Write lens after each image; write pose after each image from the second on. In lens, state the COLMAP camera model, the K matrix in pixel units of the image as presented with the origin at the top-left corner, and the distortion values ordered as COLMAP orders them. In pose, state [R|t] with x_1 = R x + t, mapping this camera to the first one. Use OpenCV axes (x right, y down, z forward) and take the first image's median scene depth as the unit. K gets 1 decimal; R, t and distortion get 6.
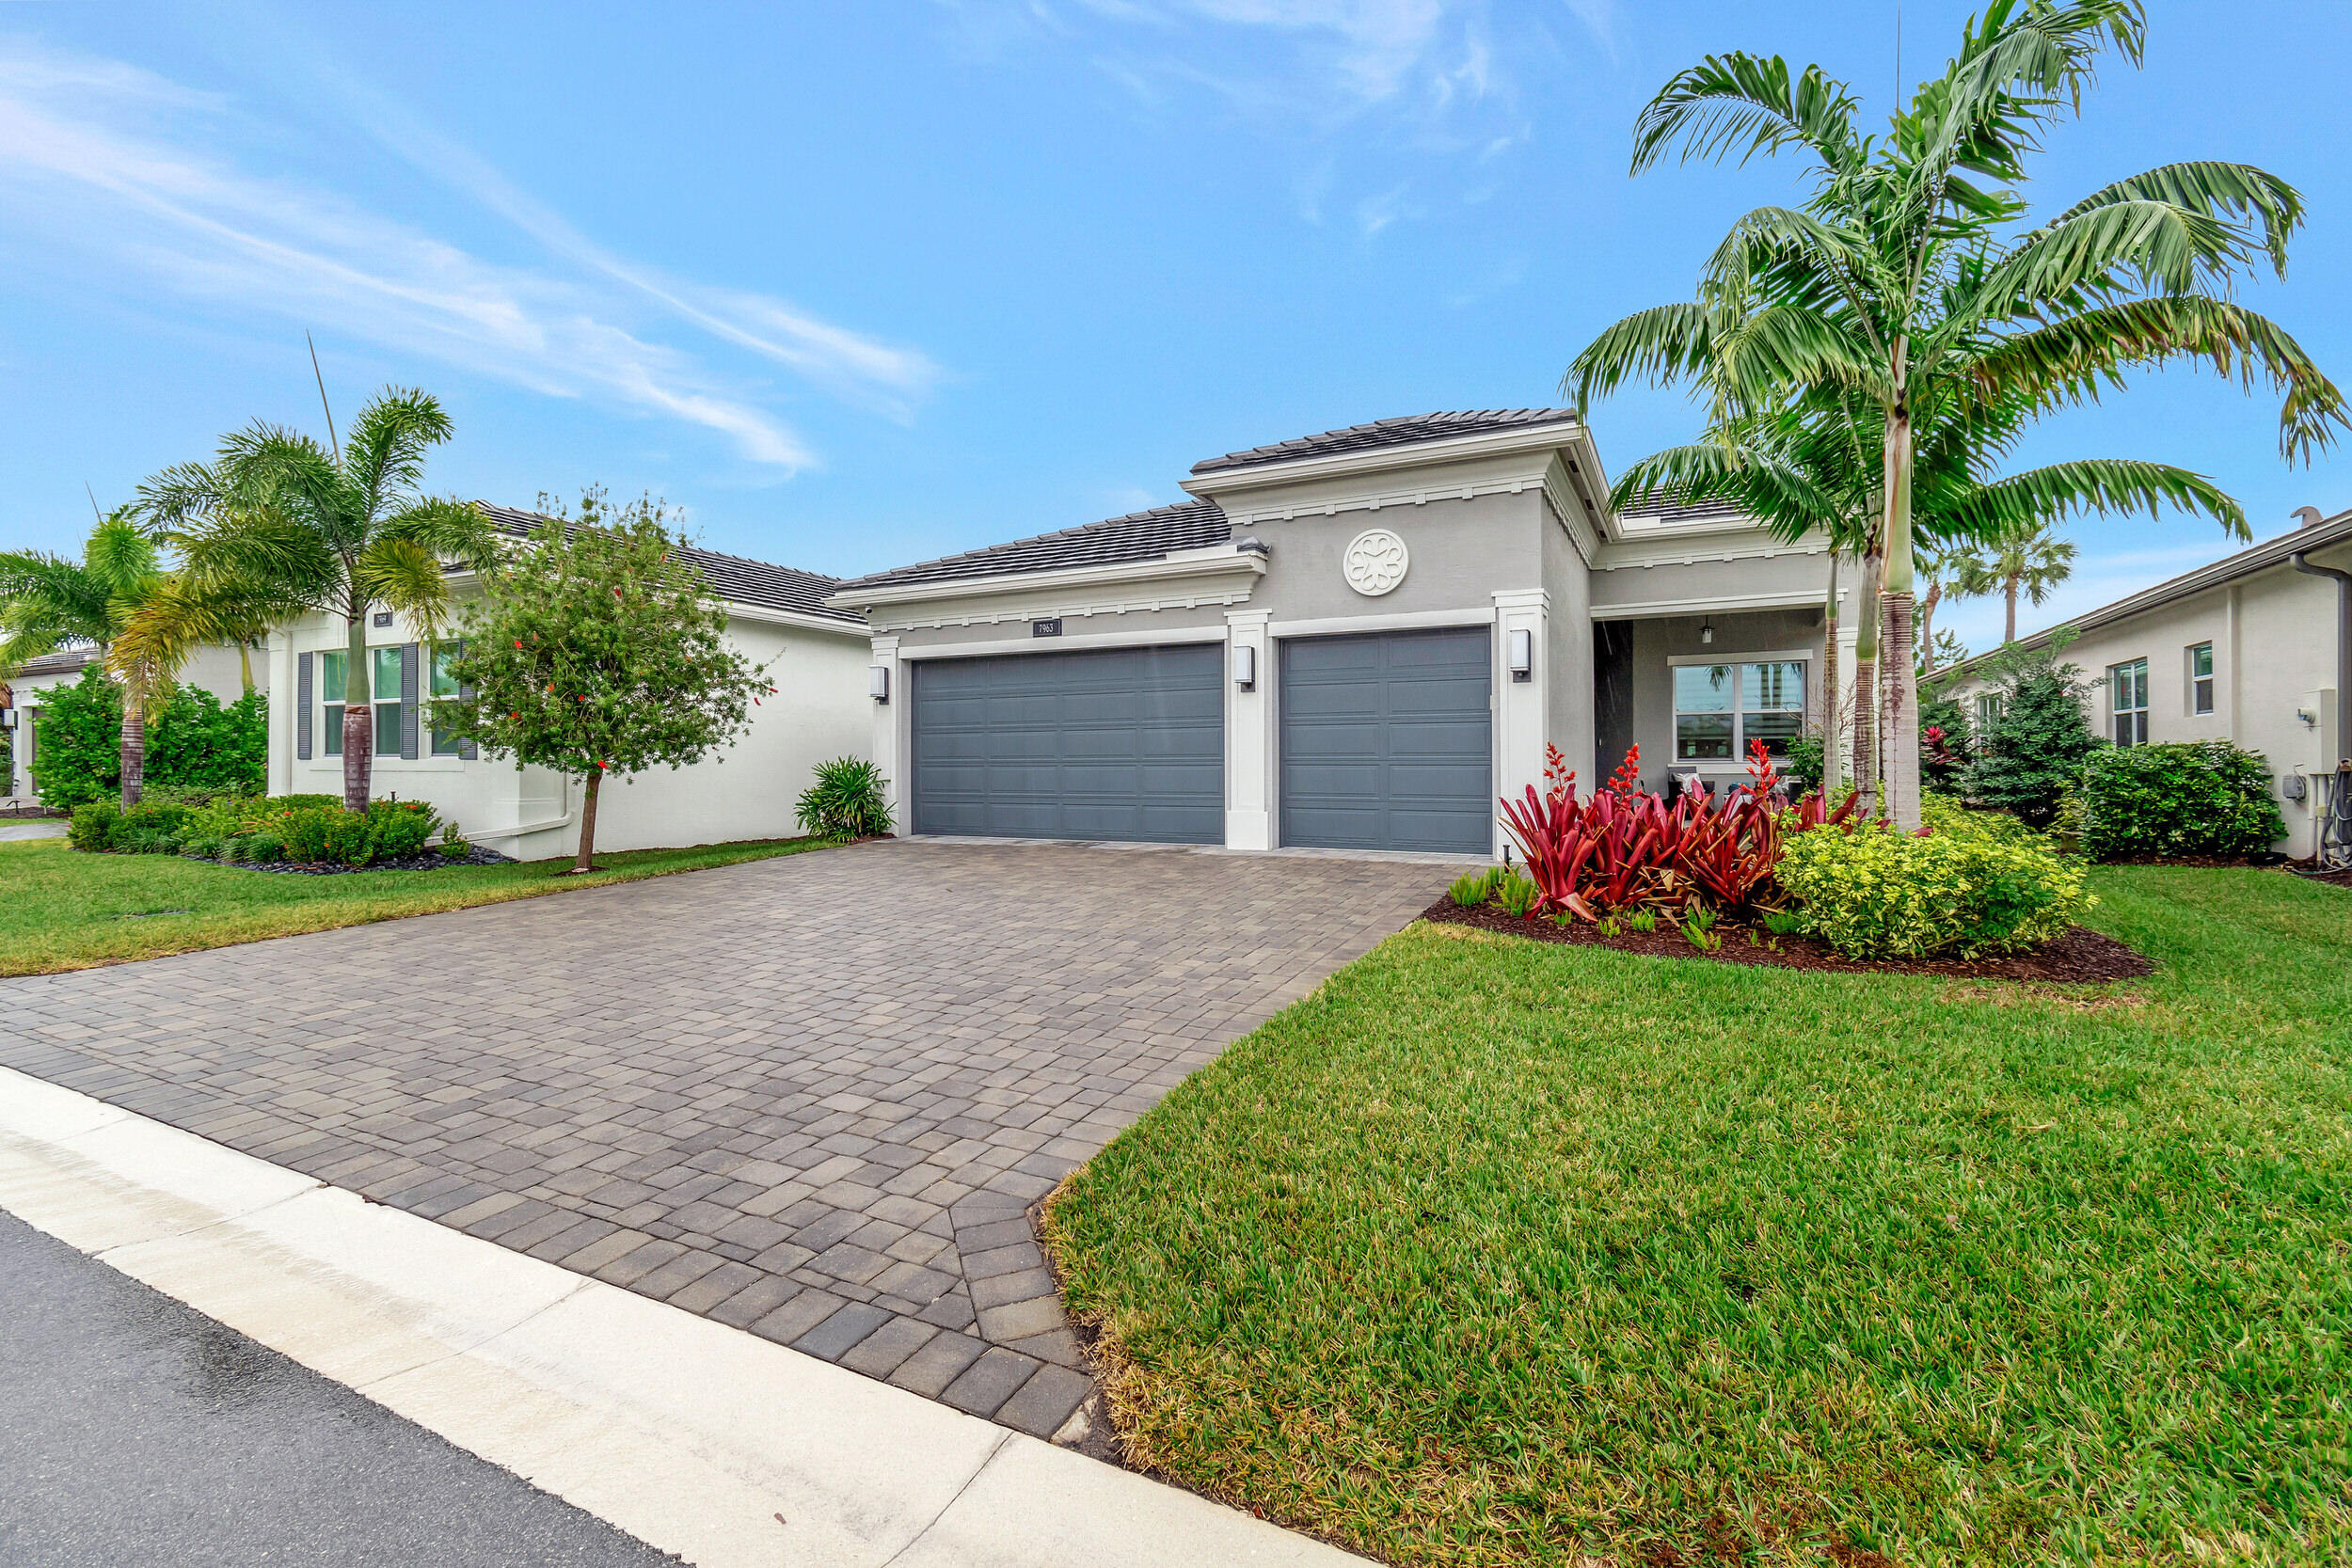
lens RADIAL K [[1051.6, 0, 1167.9], [0, 1051.6, 762.6], [0, 0, 1]] dist [0.002671, -0.000134]
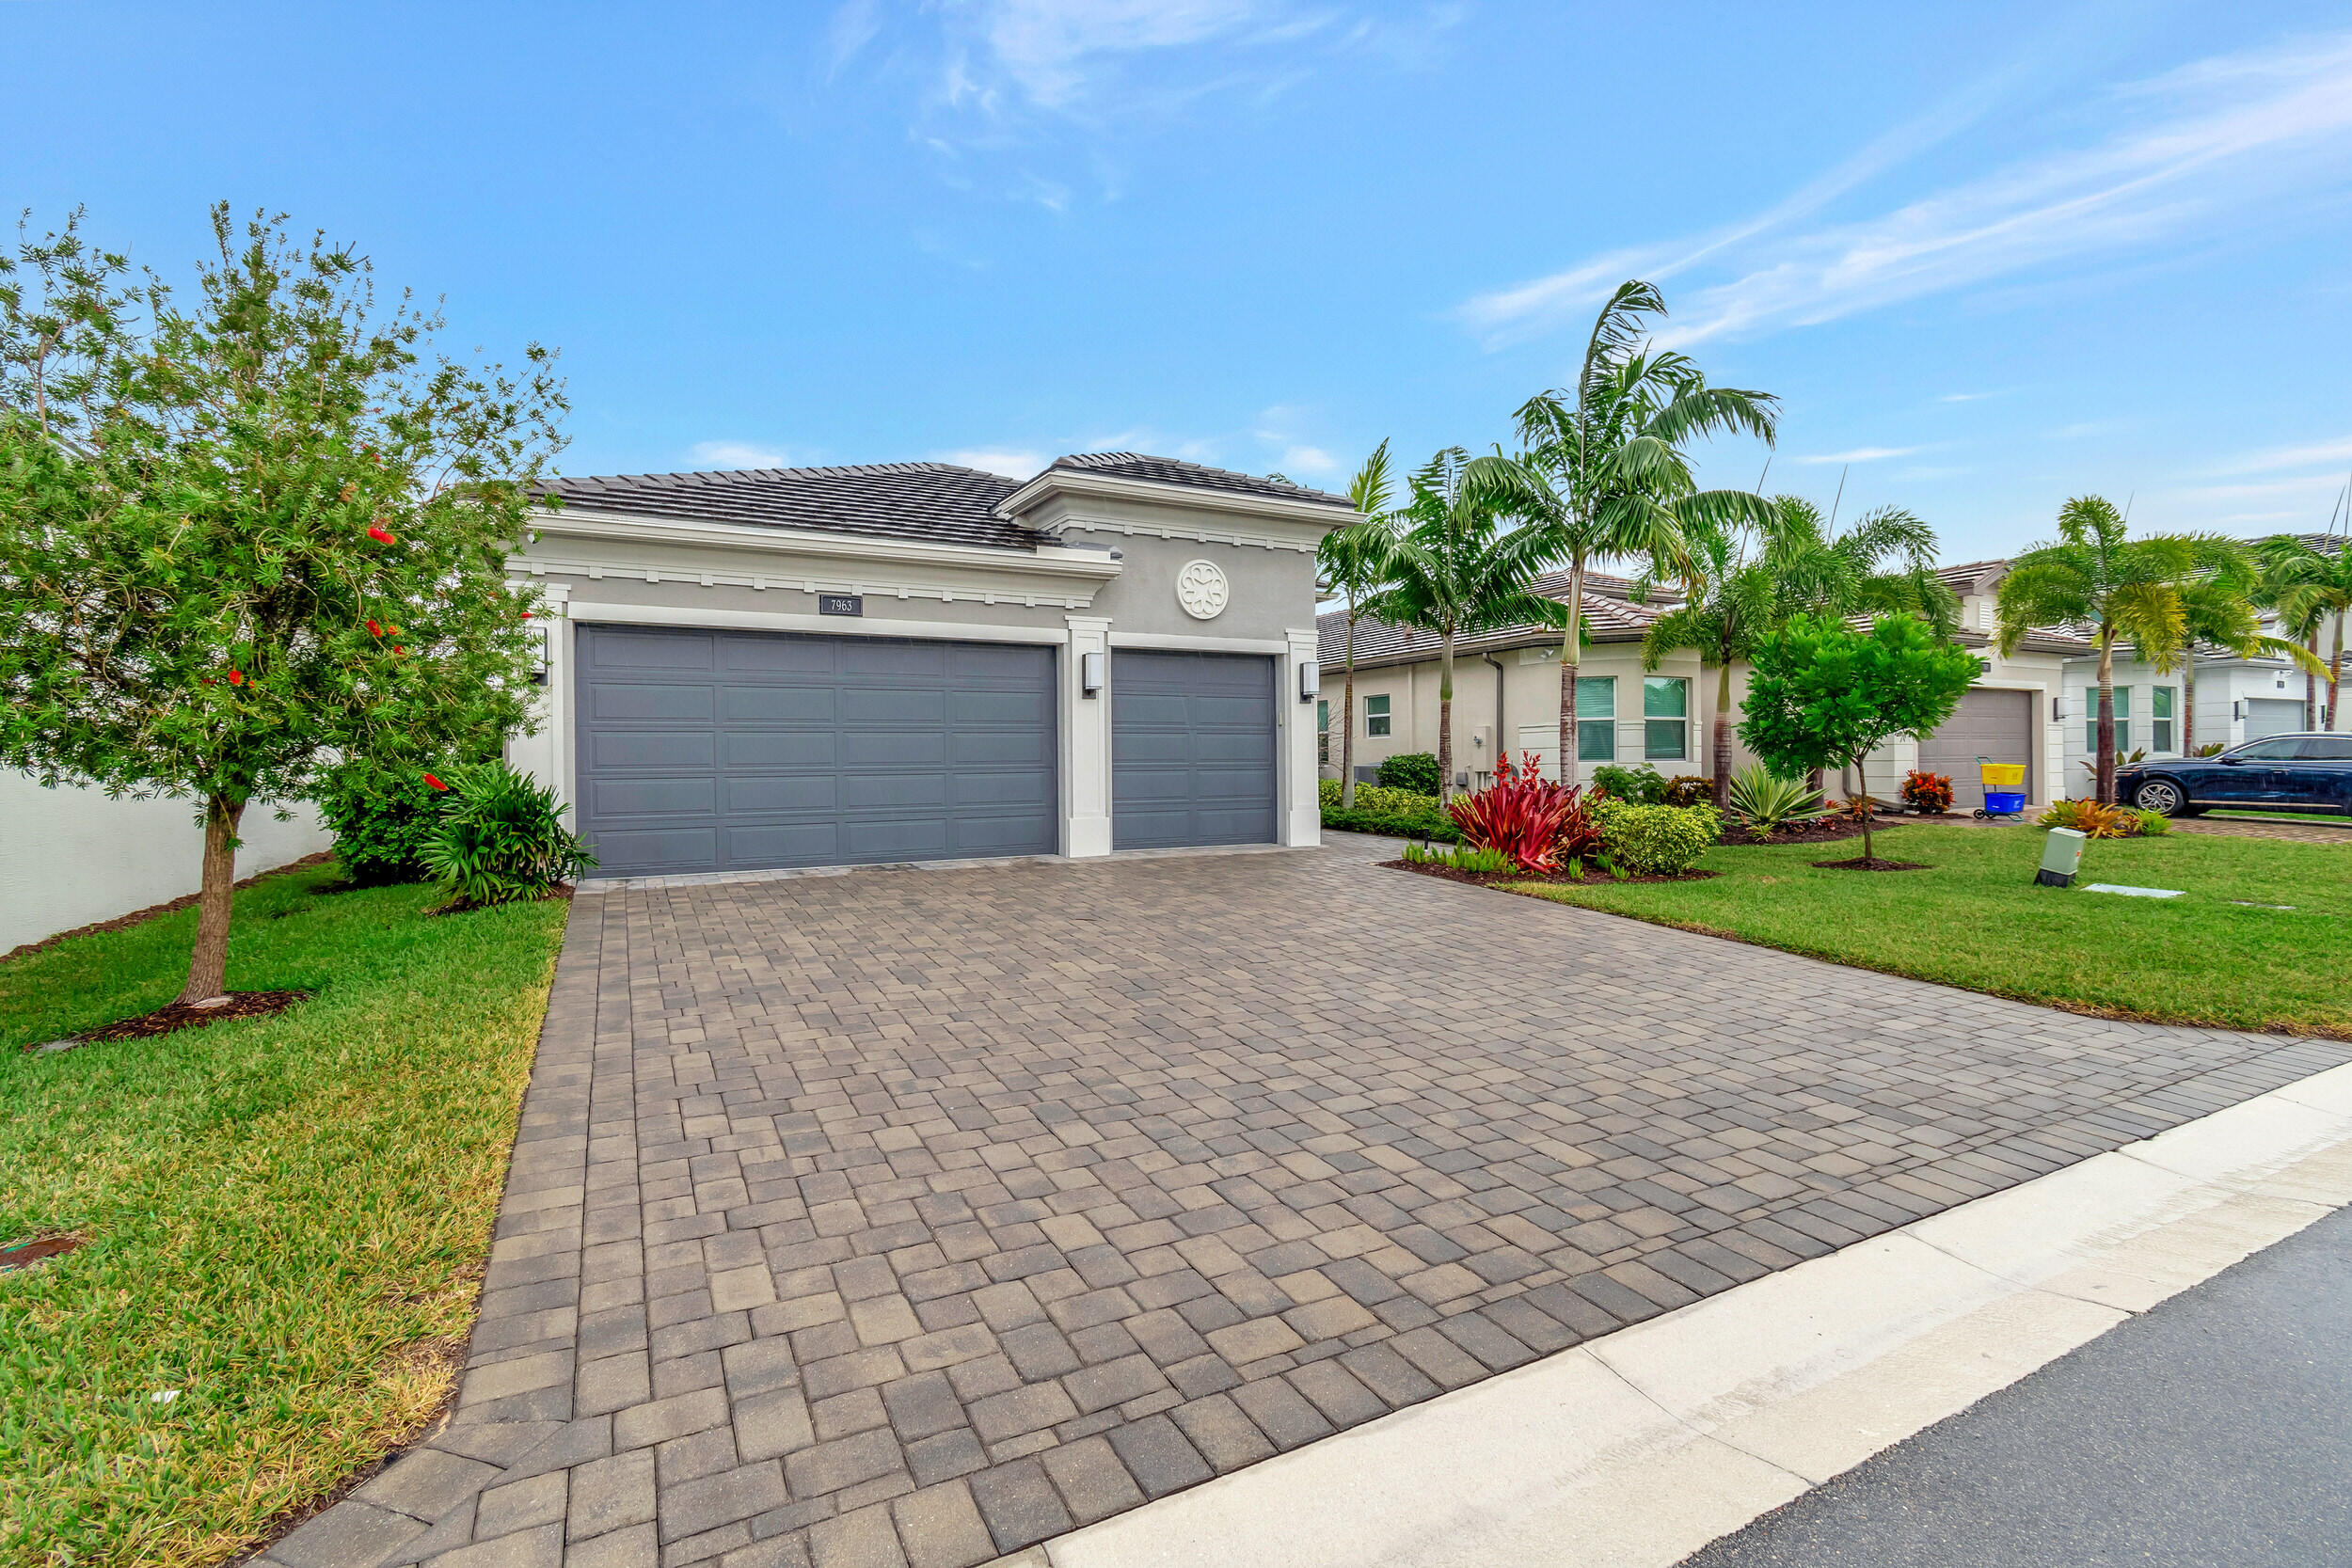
lens RADIAL K [[1051.6, 0, 1167.9], [0, 1051.6, 762.6], [0, 0, 1]] dist [0.002671, -0.000134]
pose [[0.571021, -0.000372, 0.820935, -0.707047], [0.011735, 0.999901, -0.007710, 0.001971], [-0.820851, 0.014036, 0.570969, 0.375187]]
